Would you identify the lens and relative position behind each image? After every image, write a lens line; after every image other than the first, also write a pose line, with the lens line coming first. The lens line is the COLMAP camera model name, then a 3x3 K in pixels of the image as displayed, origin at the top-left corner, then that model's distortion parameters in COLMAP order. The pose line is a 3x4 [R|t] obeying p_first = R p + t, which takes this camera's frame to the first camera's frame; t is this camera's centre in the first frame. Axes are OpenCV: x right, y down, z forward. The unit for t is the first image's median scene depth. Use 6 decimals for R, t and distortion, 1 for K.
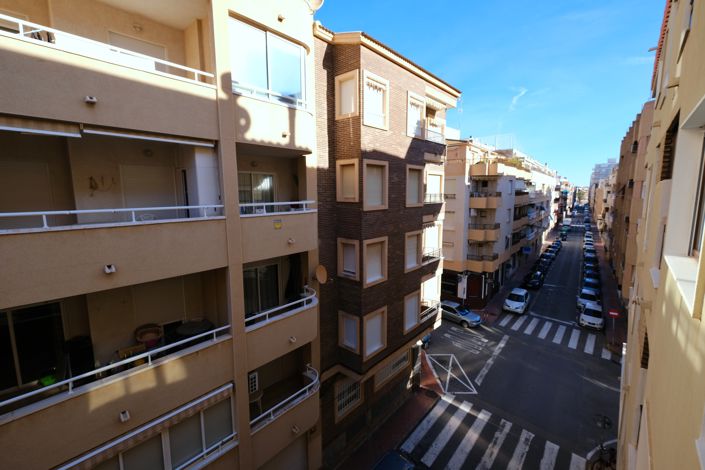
lens RADIAL K [[308.6, 0, 352.5], [0, 308.6, 234.3], [0, 0, 1]] dist [-0.003150, -0.000104]
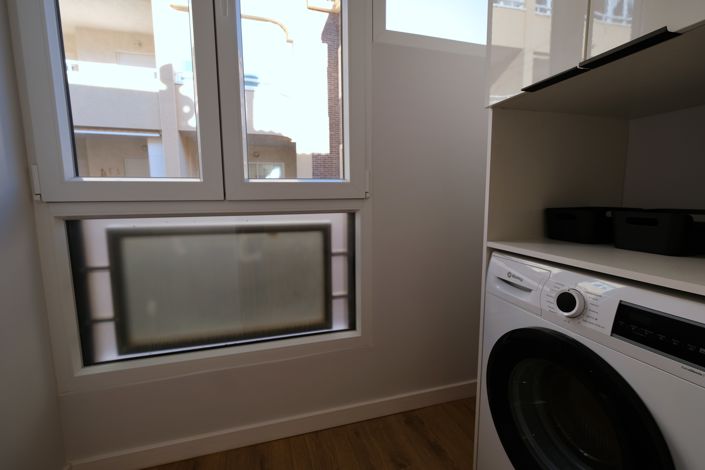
lens RADIAL K [[308.6, 0, 350.5], [0, 308.6, 234.4], [0, 0, 1]] dist [-0.003150, -0.000104]
pose [[0.851115, 0.065159, -0.520920, 0.479310], [-0.067744, 0.997603, 0.014101, -0.000207], [0.520591, 0.023288, 0.853489, 0.292113]]
